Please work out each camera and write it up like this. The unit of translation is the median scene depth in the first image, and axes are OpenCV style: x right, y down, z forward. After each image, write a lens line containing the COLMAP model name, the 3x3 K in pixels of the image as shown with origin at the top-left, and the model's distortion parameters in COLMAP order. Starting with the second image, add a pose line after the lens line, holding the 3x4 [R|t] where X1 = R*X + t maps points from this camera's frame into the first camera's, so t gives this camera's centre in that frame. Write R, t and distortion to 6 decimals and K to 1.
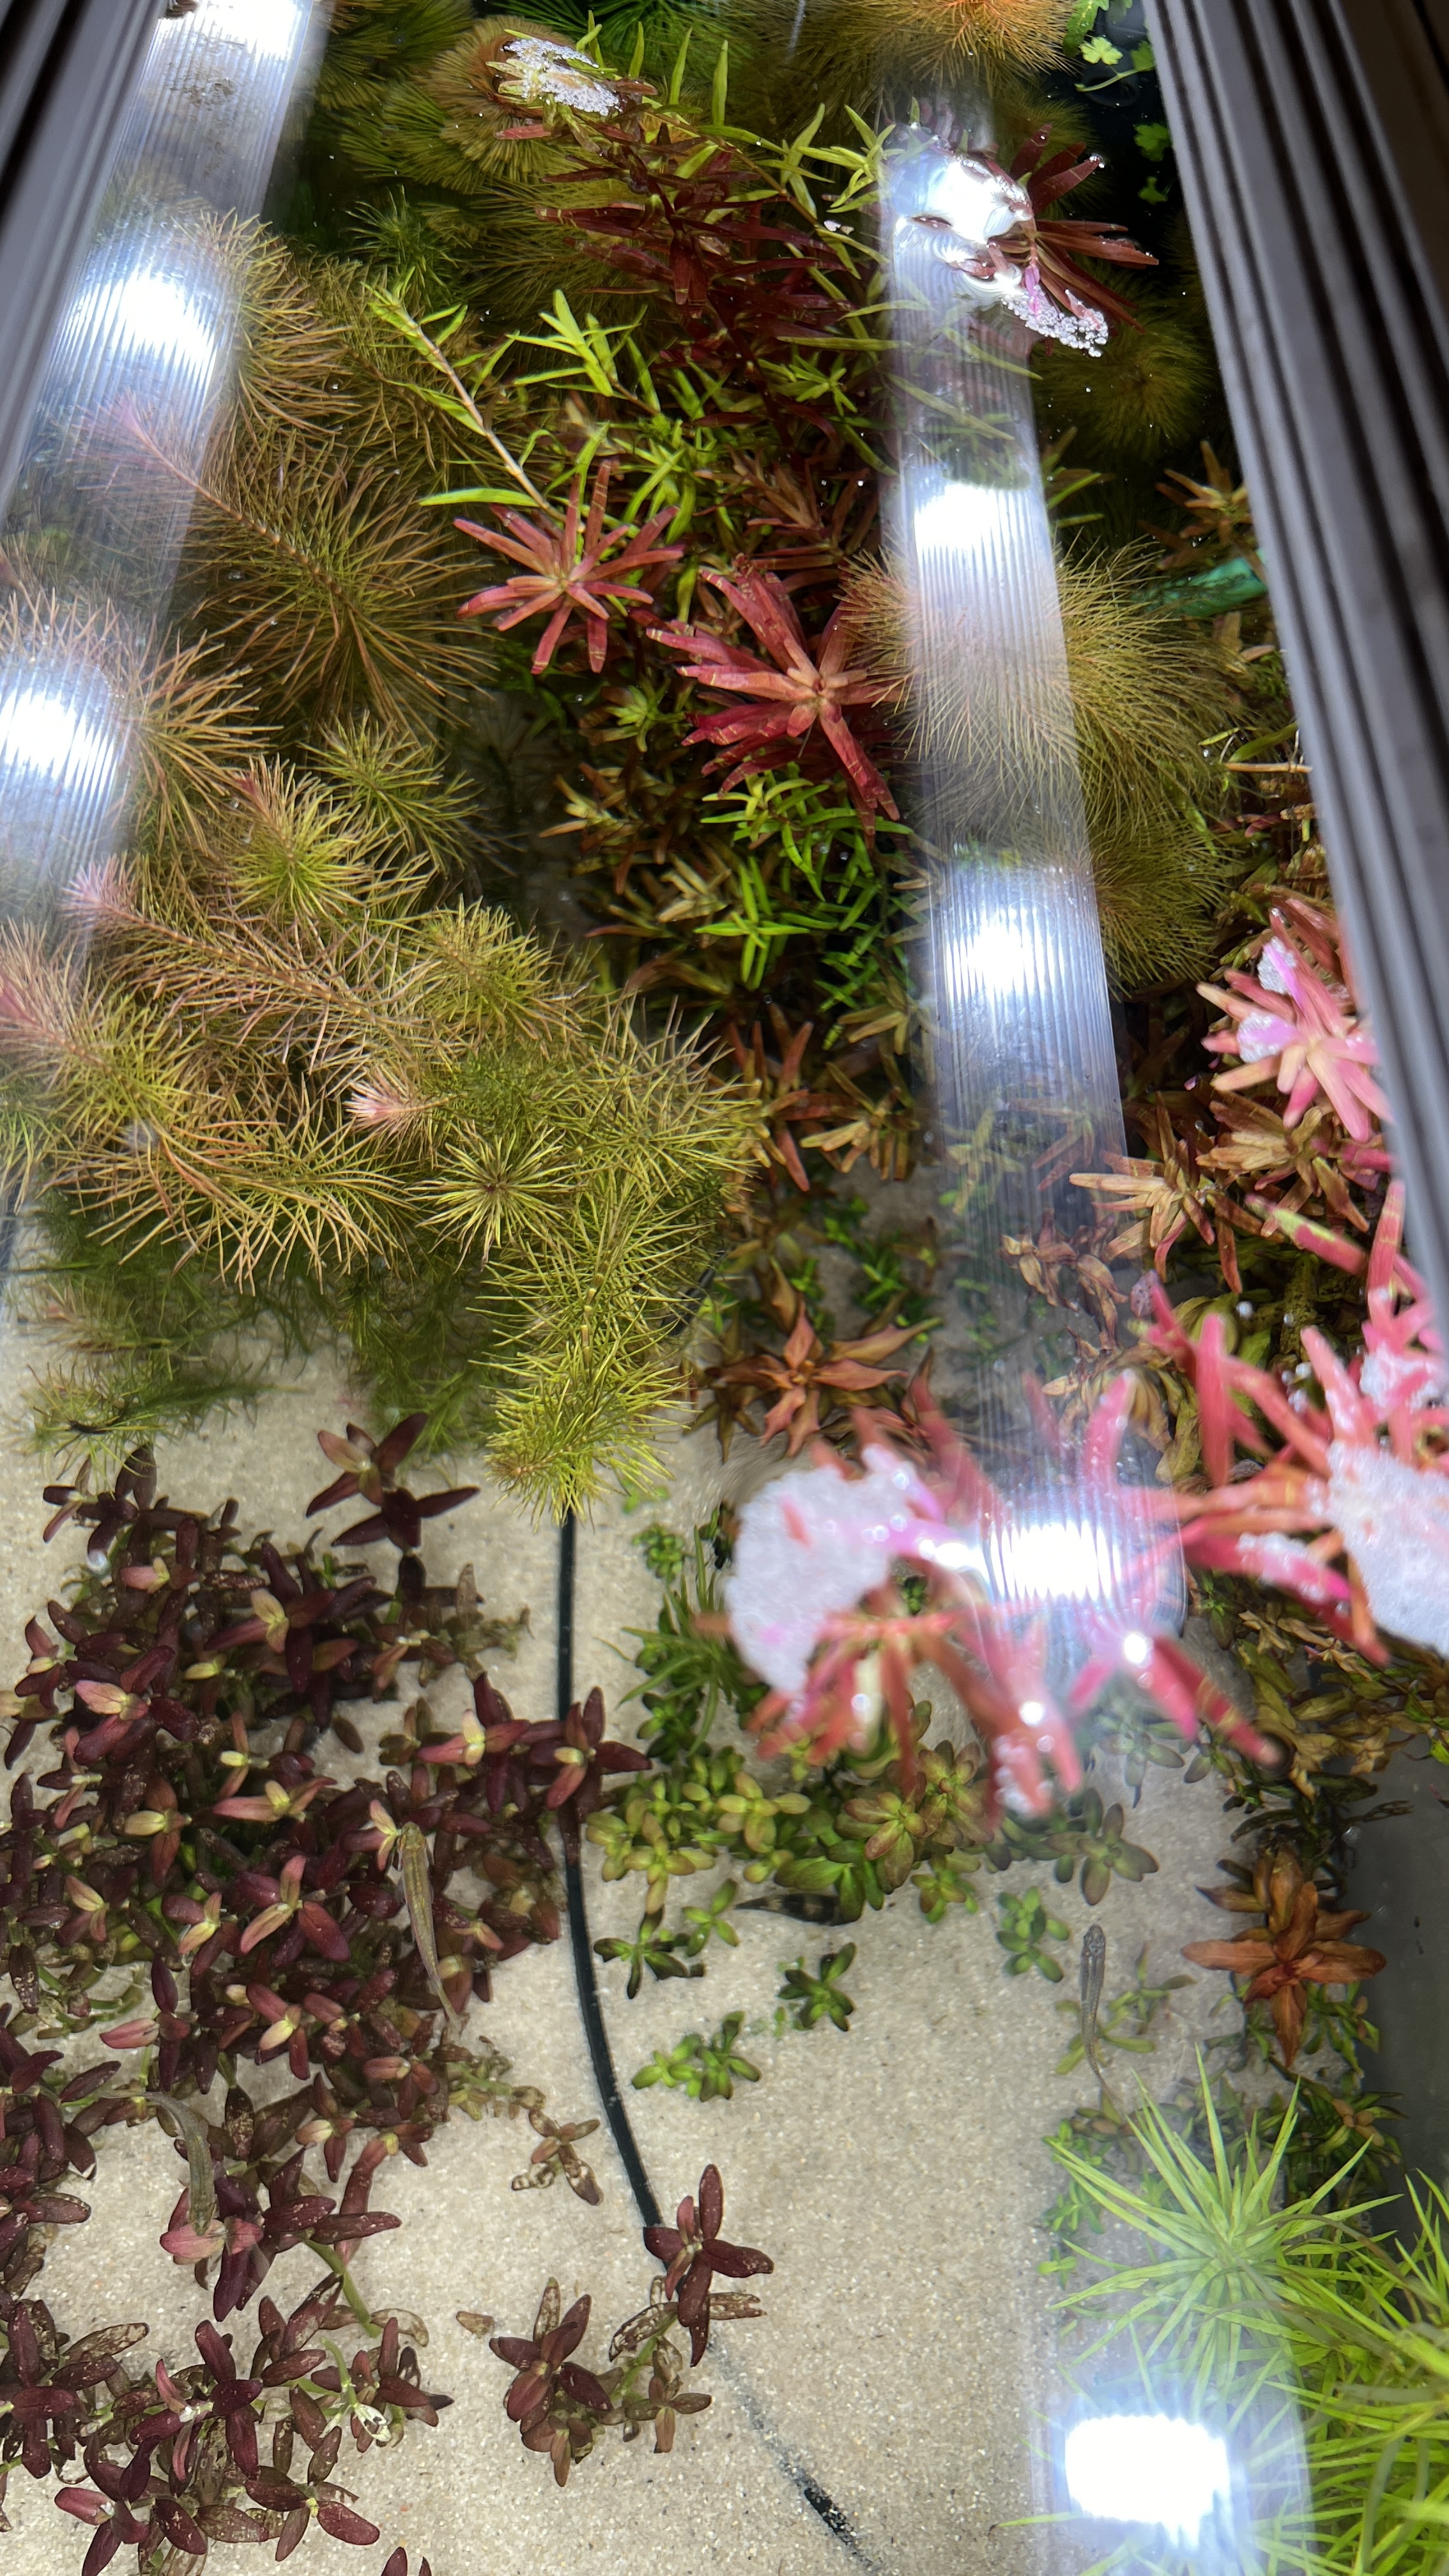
lens RADIAL K [[1965.0, 0, 724.5], [0, 1965.0, 1288.0], [0, 0, 1]] dist [0.057159, 0.001361]
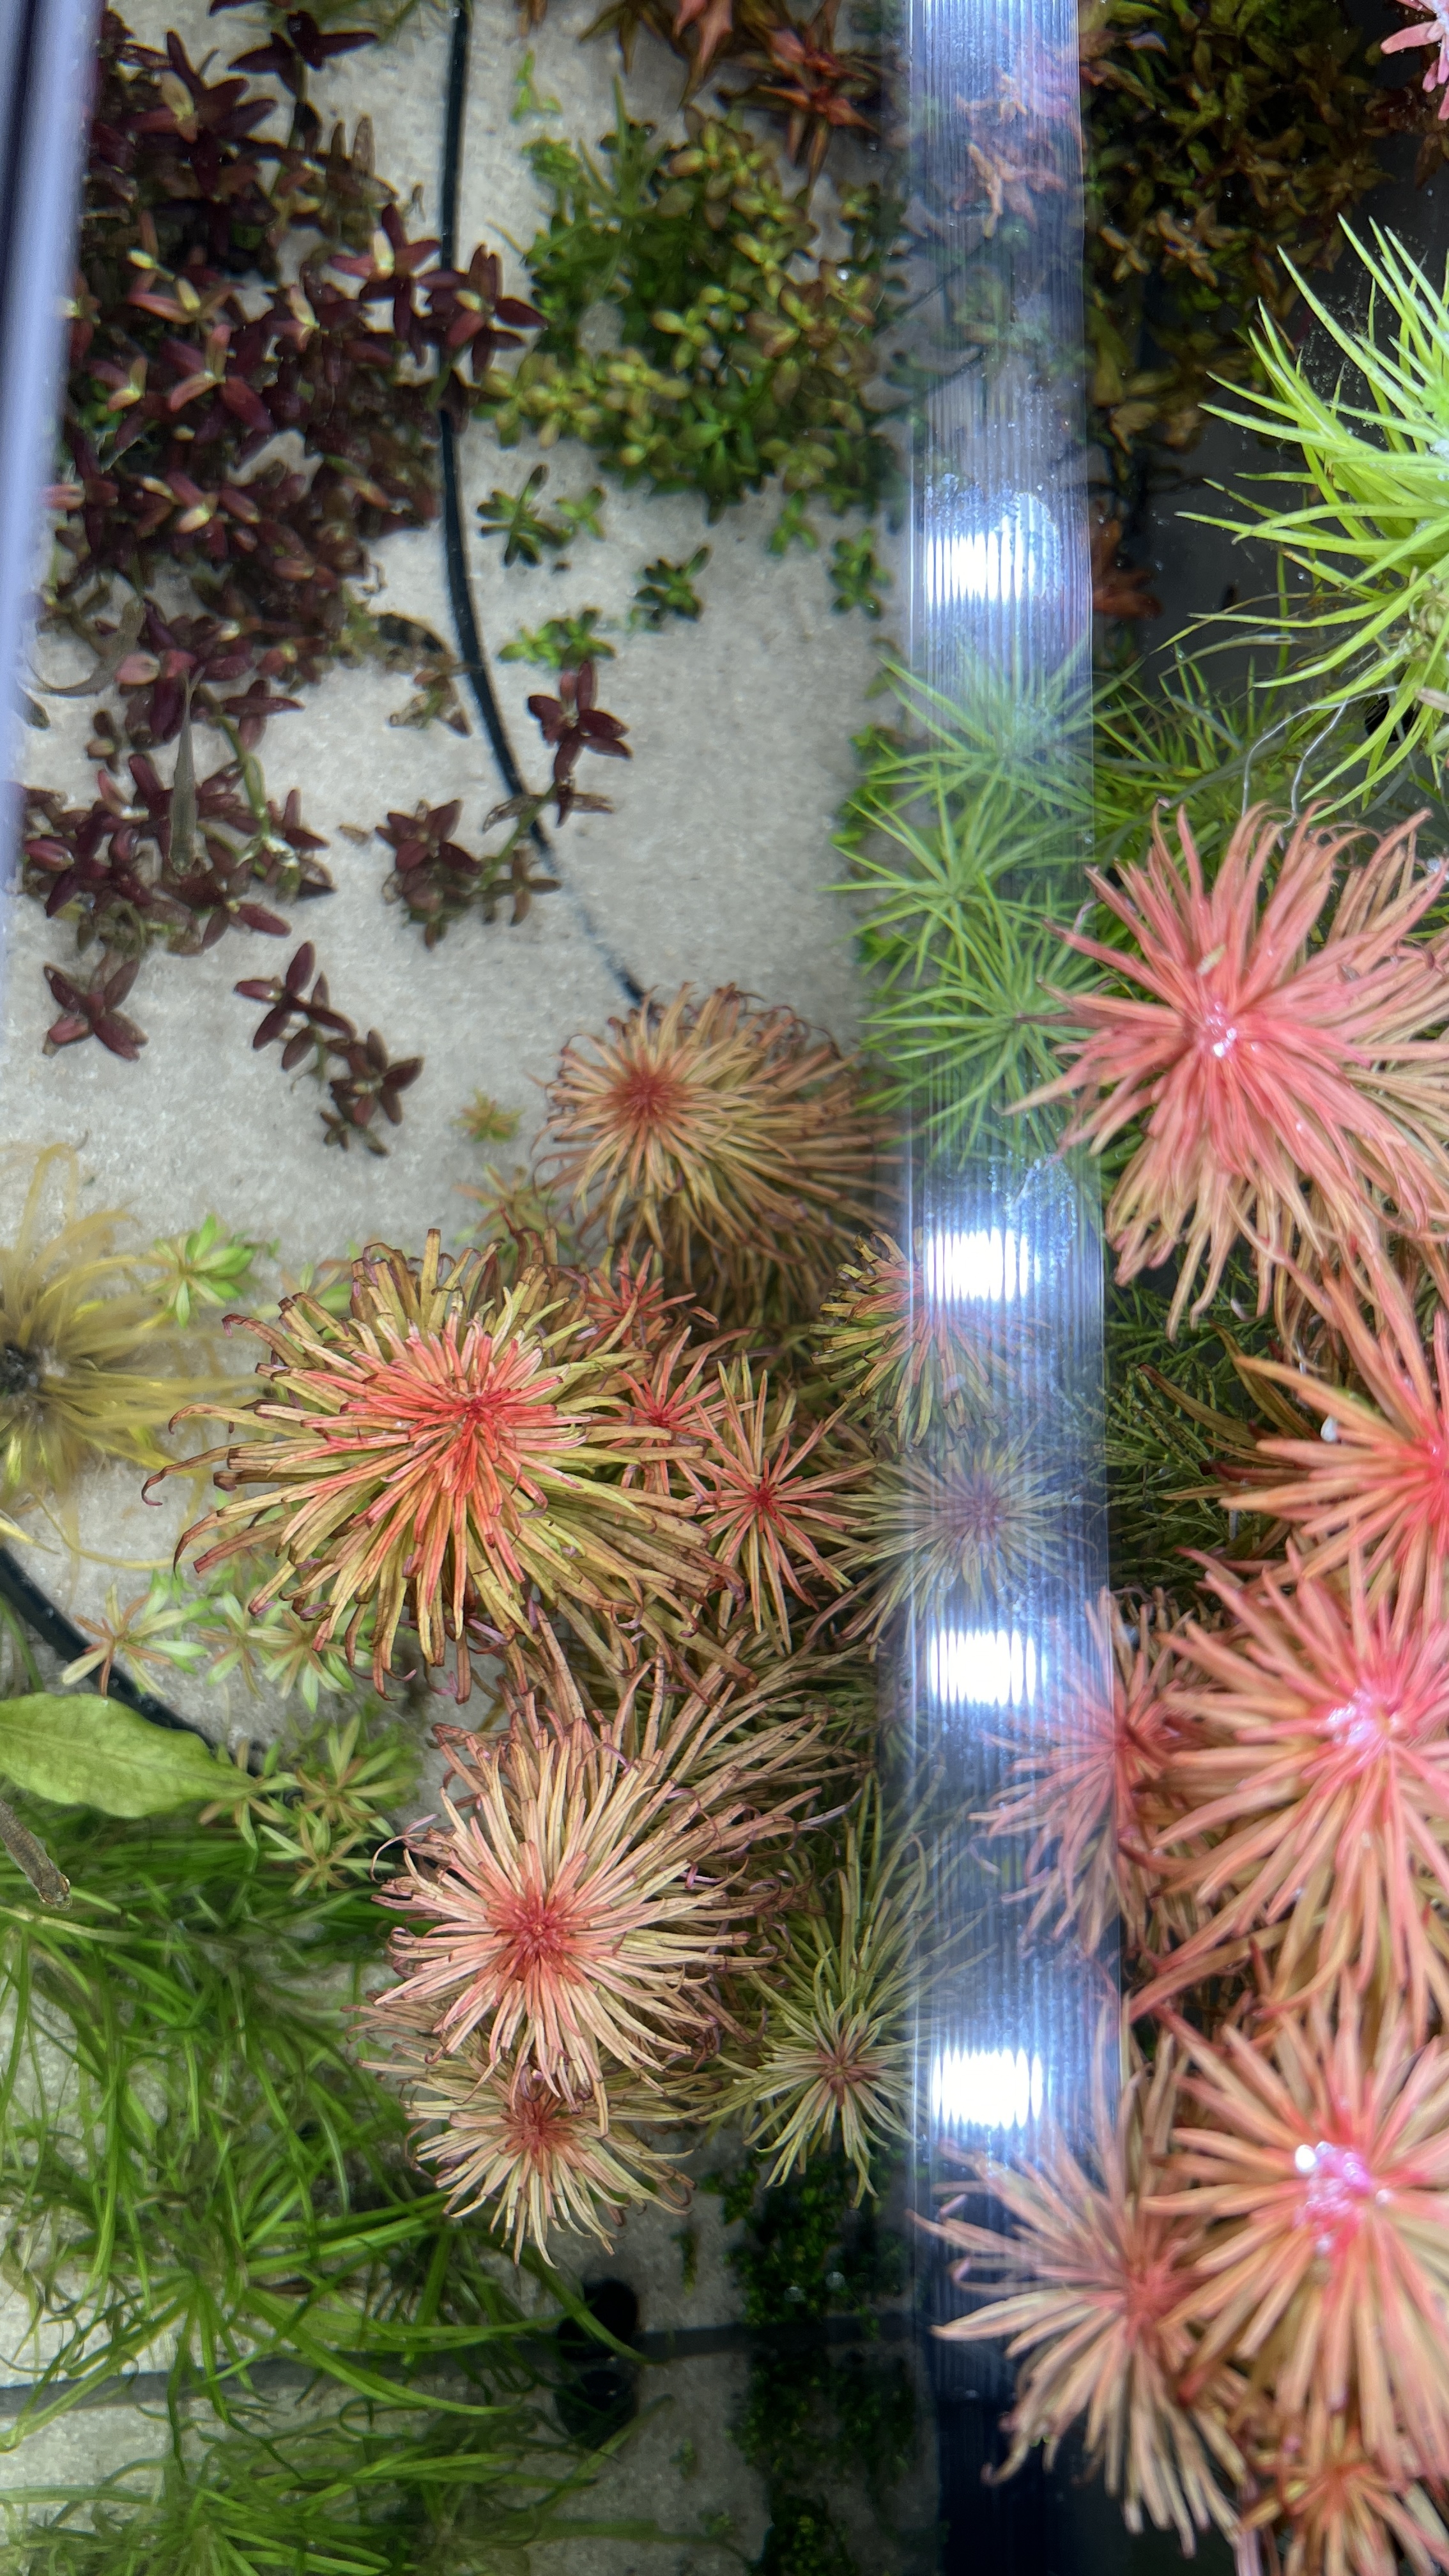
lens RADIAL K [[2022.0, 0, 724.5], [0, 2022.0, 1288.0], [0, 0, 1]] dist [0.000084, 0.002016]
pose [[0.985481, 0.059510, 0.159016, -0.080980], [-0.119064, 0.909907, 0.397357, 0.258211], [-0.121043, -0.410521, 0.903782, -0.196614]]
